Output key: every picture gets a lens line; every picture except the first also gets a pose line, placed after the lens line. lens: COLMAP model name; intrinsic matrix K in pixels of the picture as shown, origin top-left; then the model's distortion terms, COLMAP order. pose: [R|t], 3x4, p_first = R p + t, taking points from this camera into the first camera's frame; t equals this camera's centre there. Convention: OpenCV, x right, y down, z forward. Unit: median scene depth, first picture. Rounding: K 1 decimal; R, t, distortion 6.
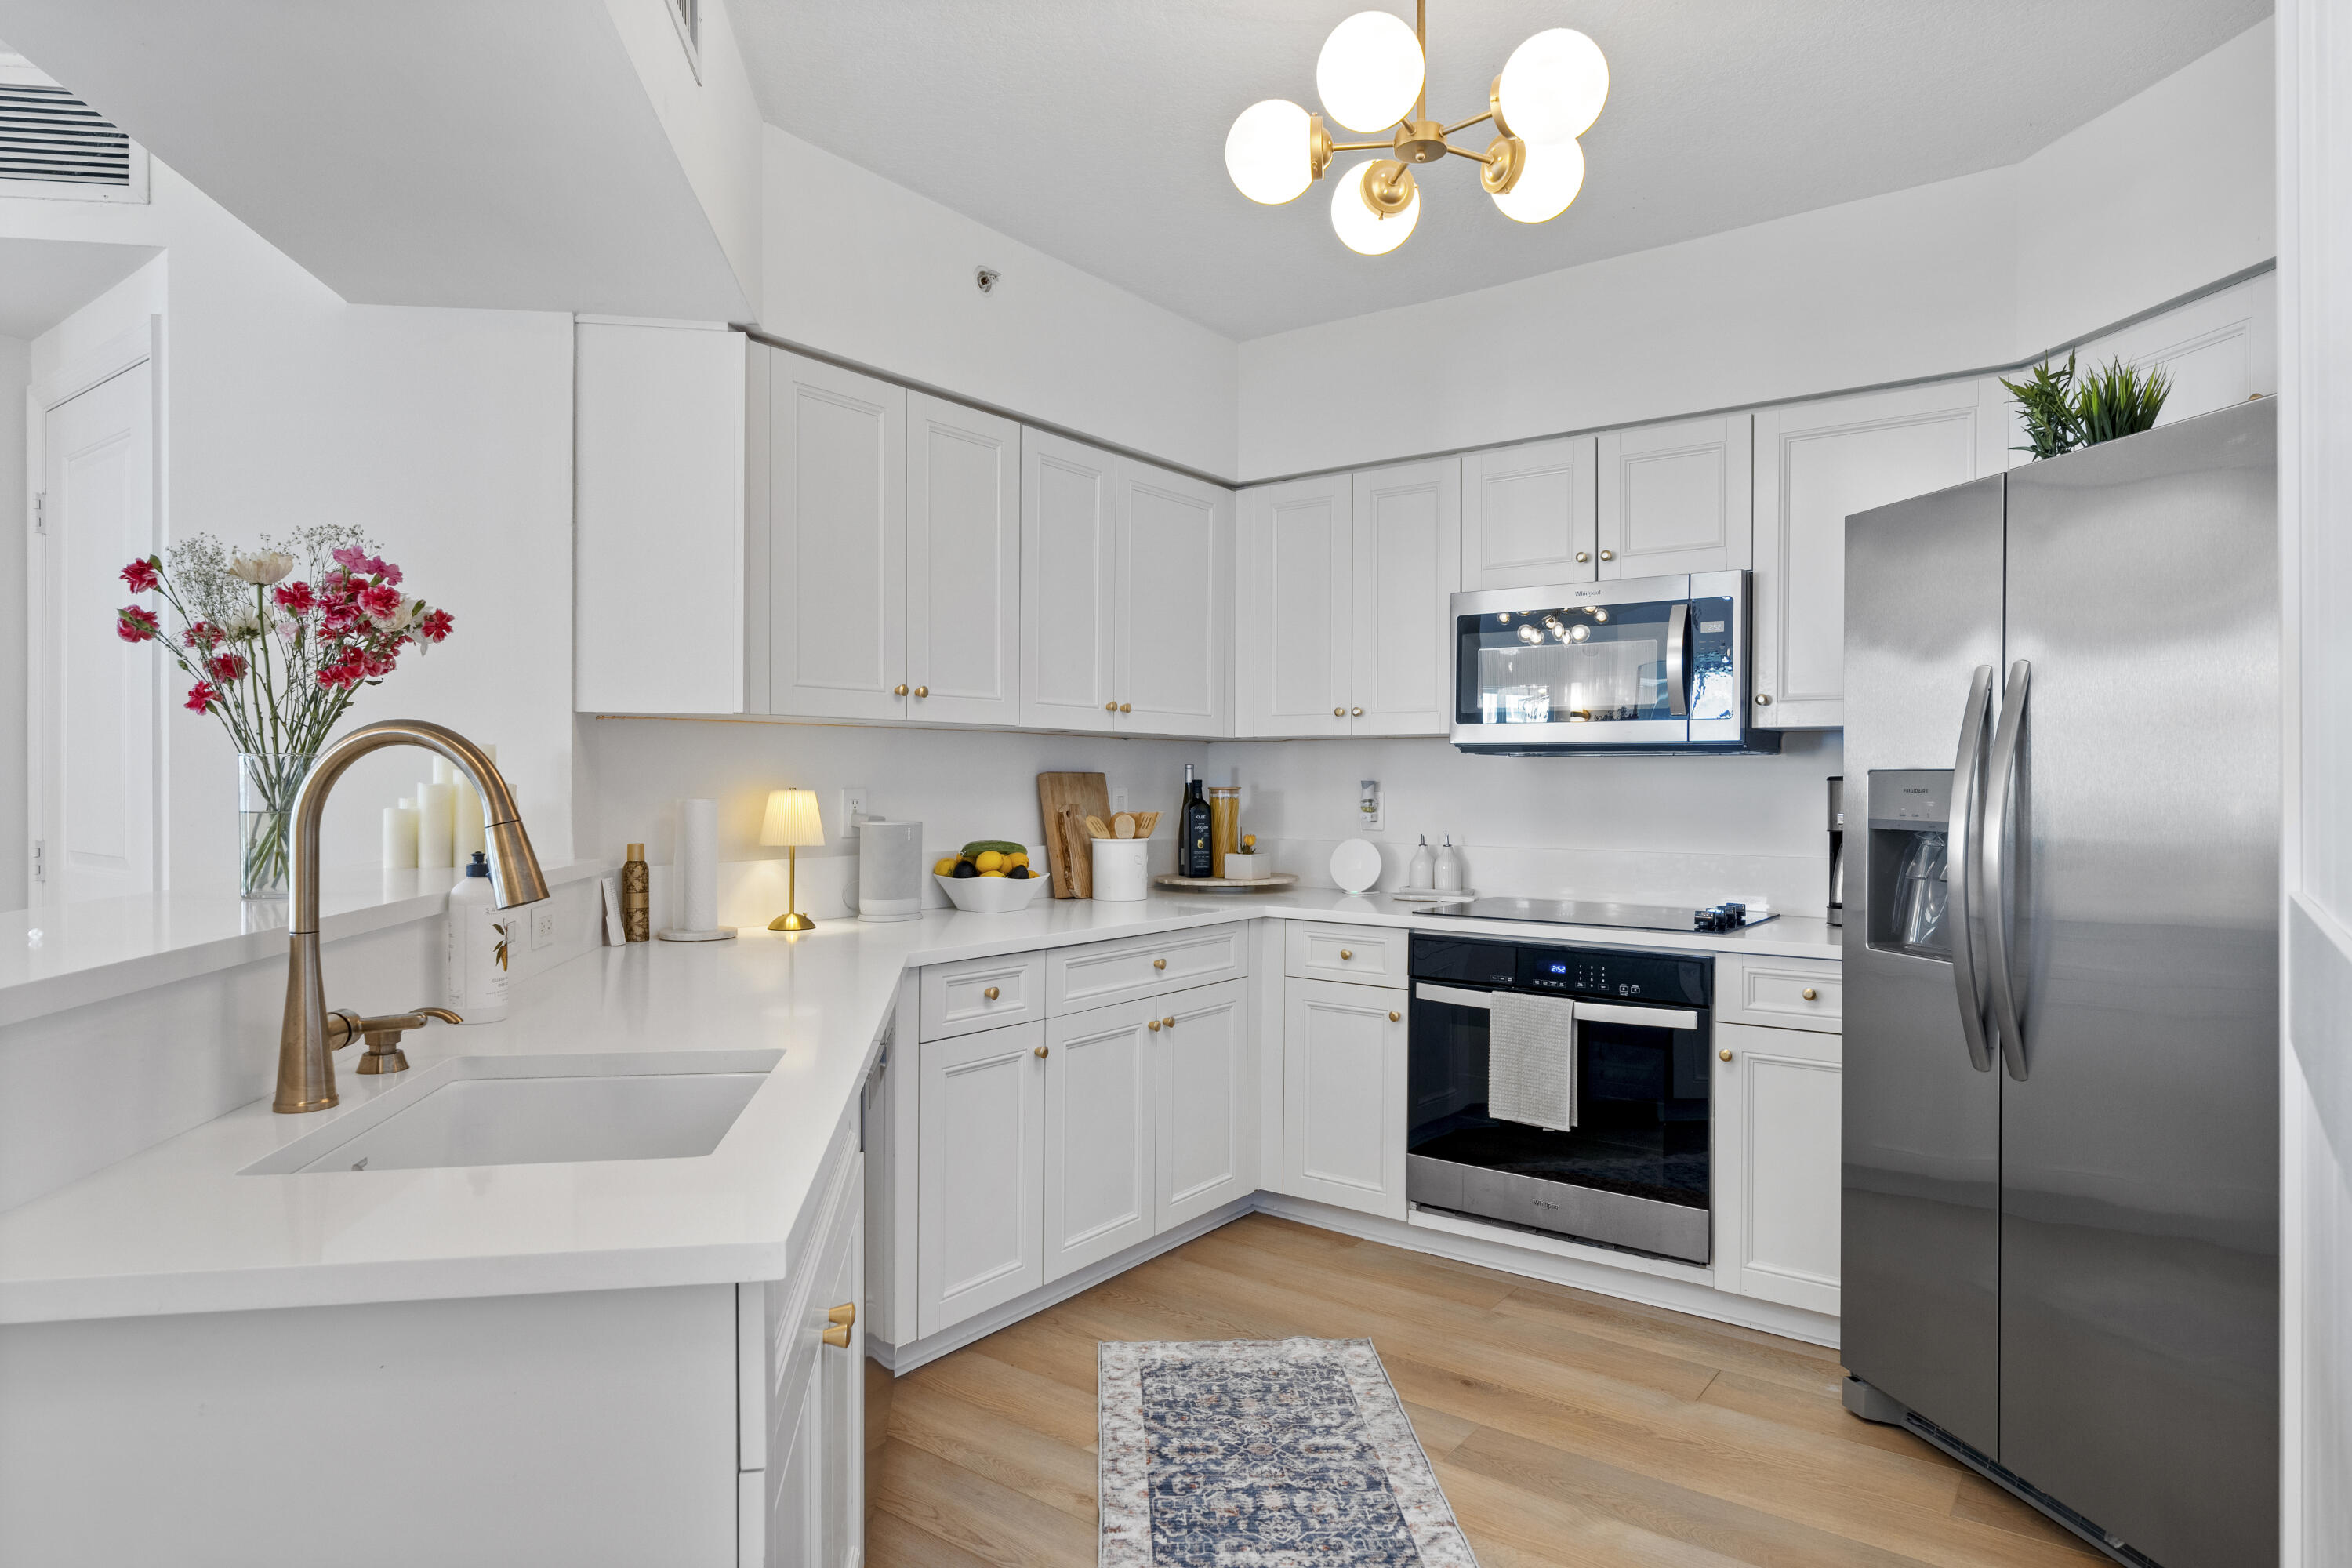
lens RADIAL K [[1351.4, 0, 1176.0], [0, 1351.4, 784.0], [0, 0, 1]] dist [-0.004473, -0.000726]
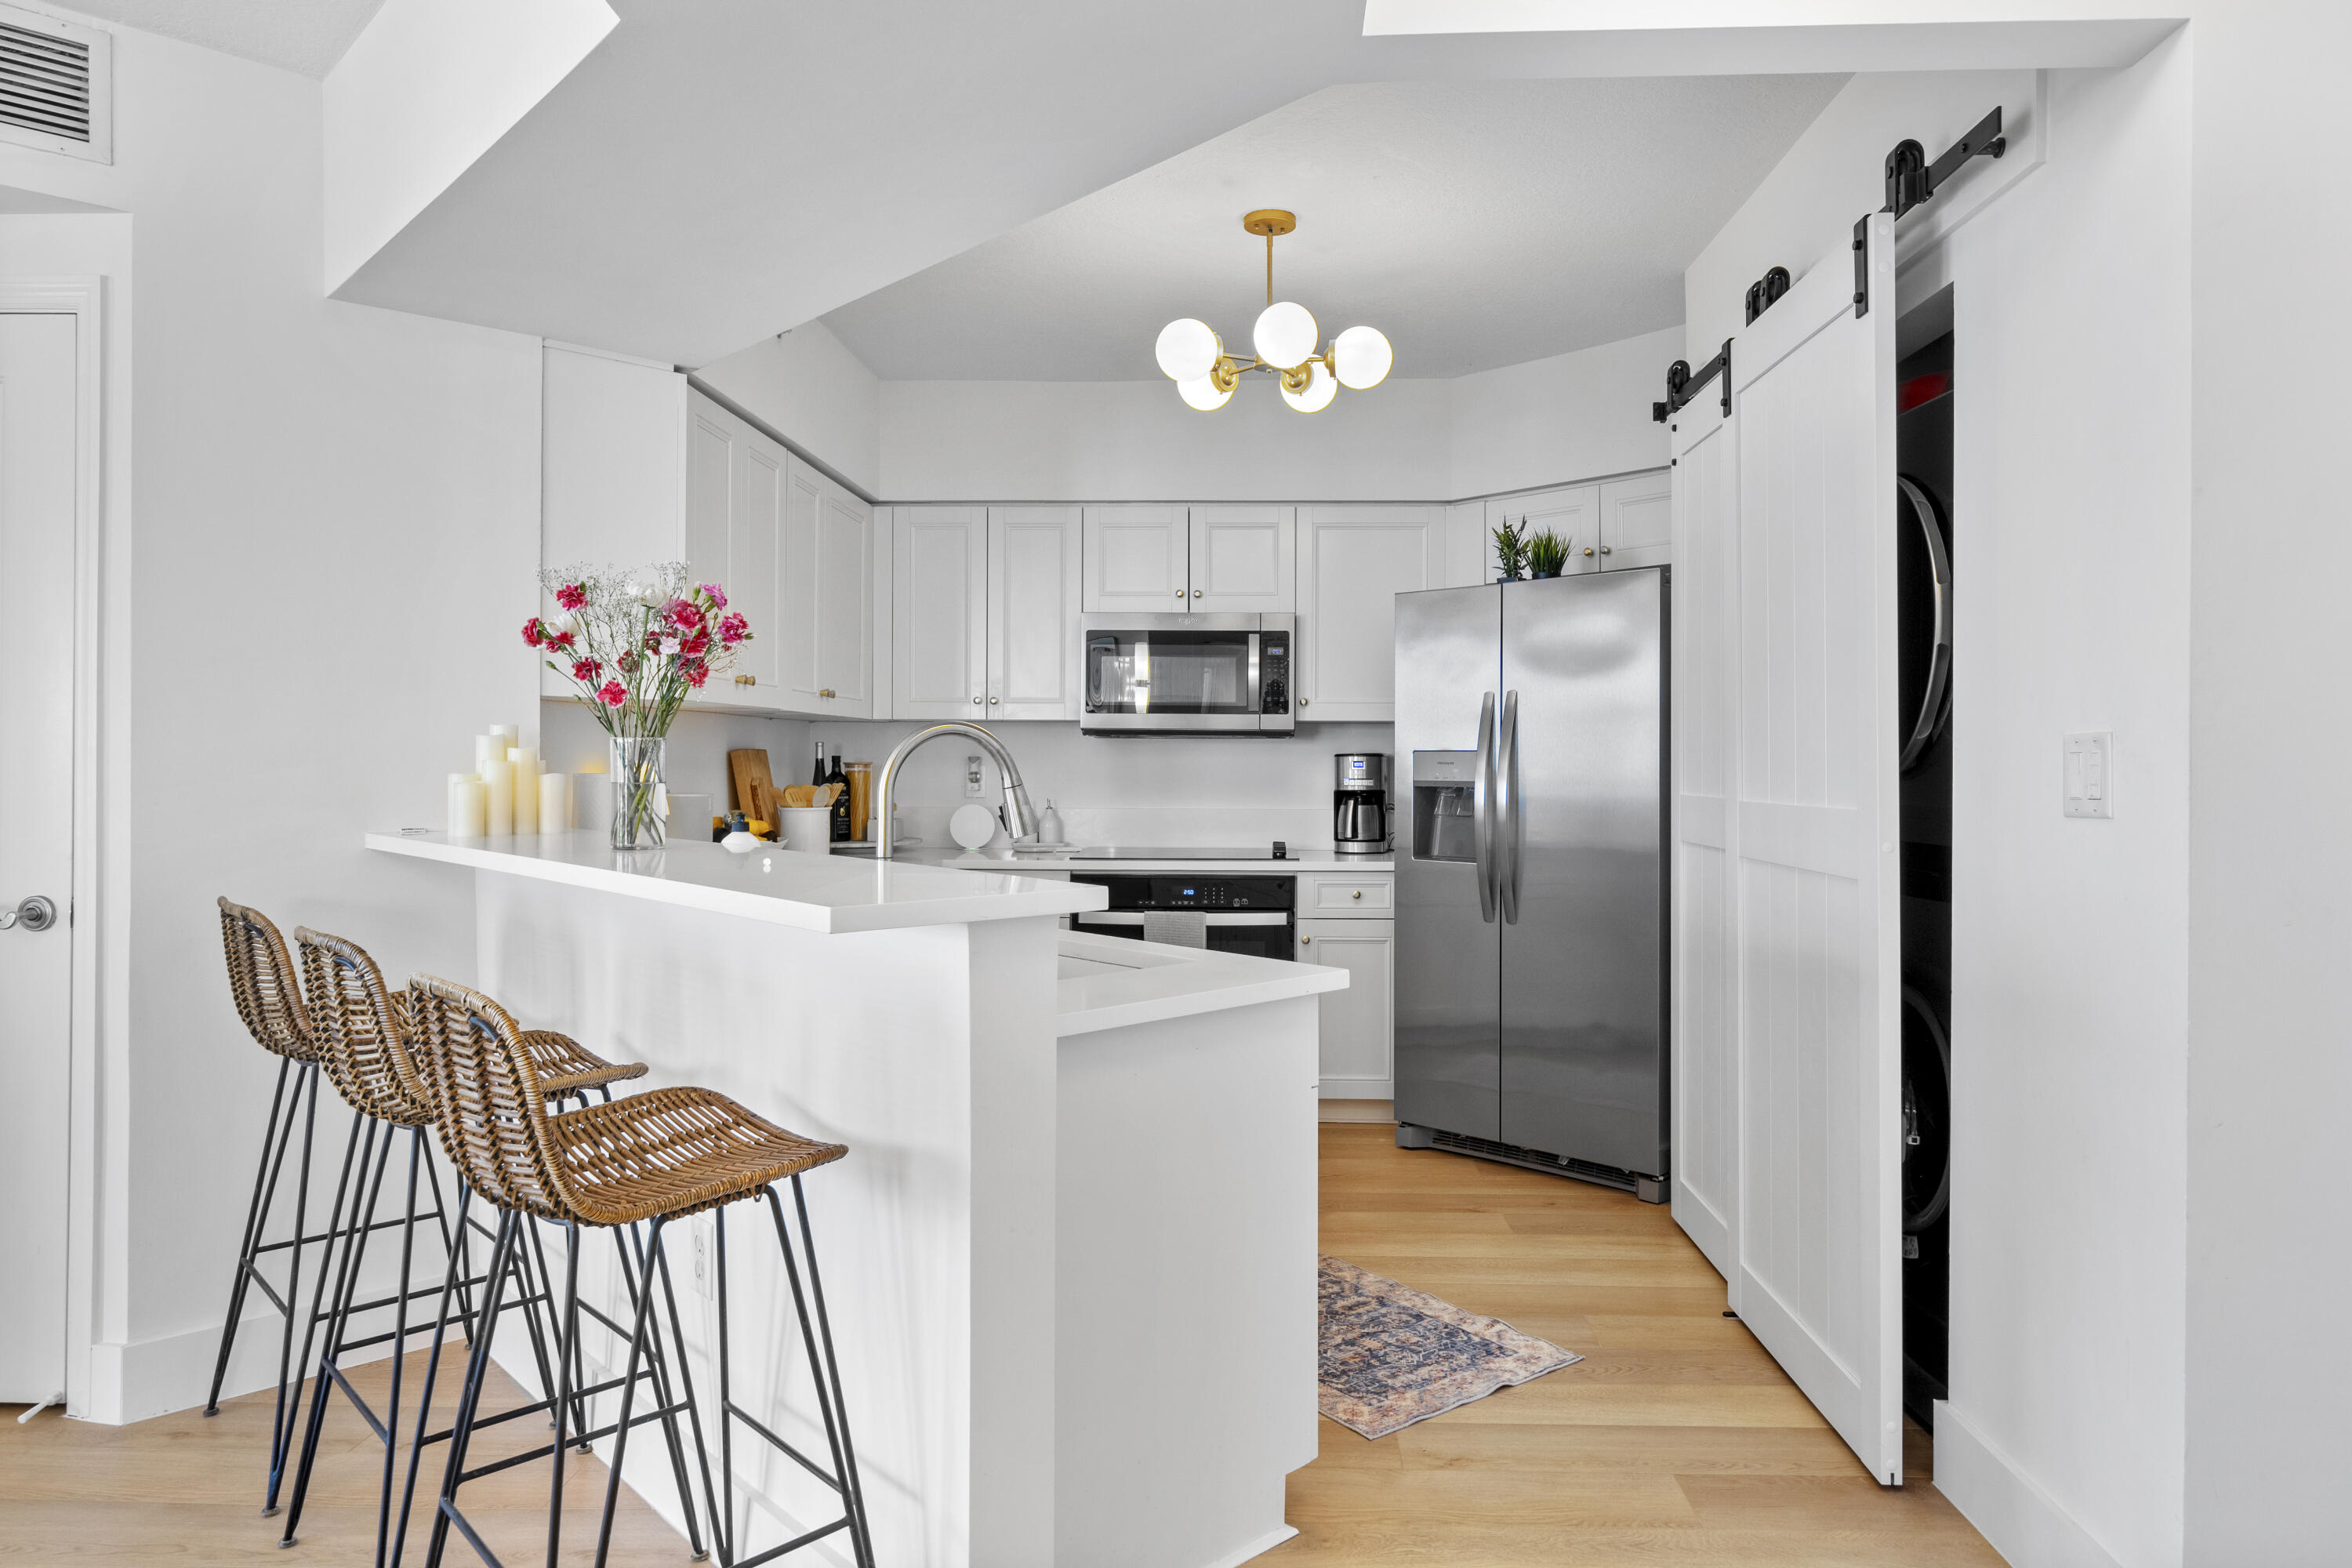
lens RADIAL K [[1463.1, 0, 1229.1], [0, 1463.1, 728.9], [0, 0, 1]] dist [-0.001254, -0.000035]
pose [[0.812302, 0.010094, 0.583149, -0.564322], [0.001413, 0.999813, -0.019273, -0.001891], [-0.583235, 0.016479, 0.812136, -0.251439]]
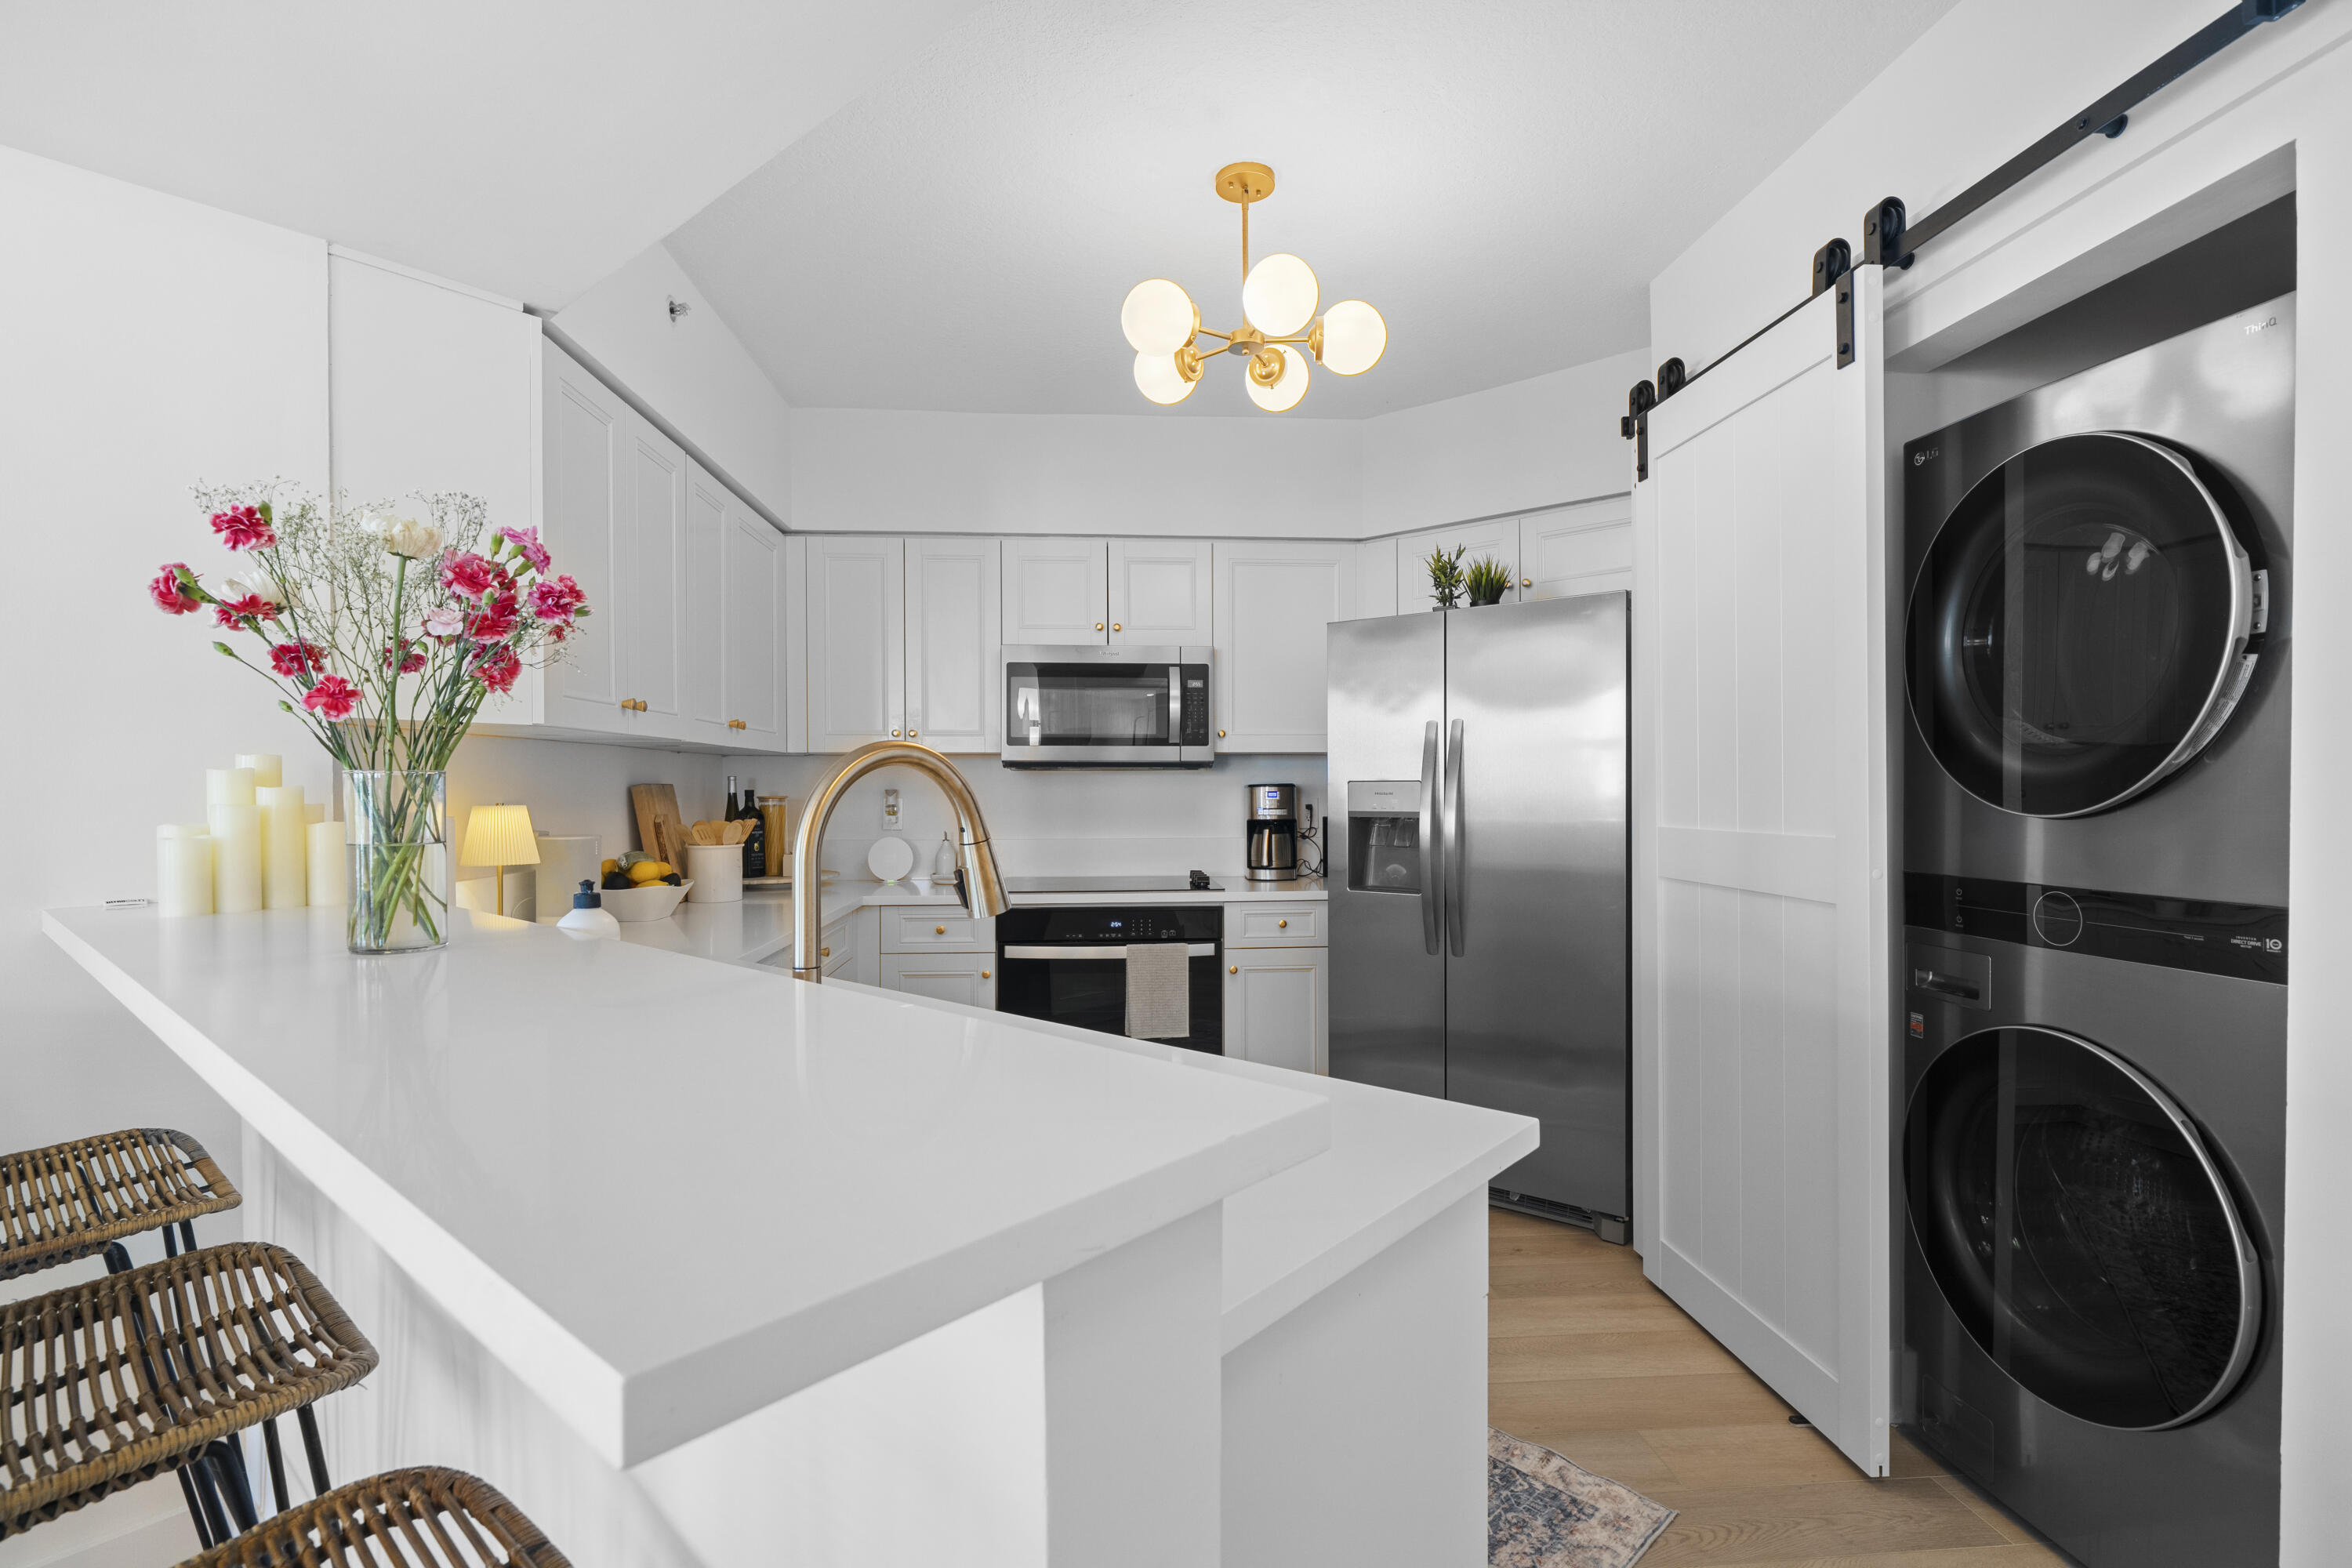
lens RADIAL K [[1094.7, 0, 1176.0], [0, 1094.7, 784.0], [0, 0, 1]] dist [0.000262, 0.000515]
pose [[0.749557, -0.005862, 0.661914, -0.413740], [0.008407, 0.999964, -0.000665, -0.005712], [-0.661886, 0.006063, 0.749580, 0.117025]]
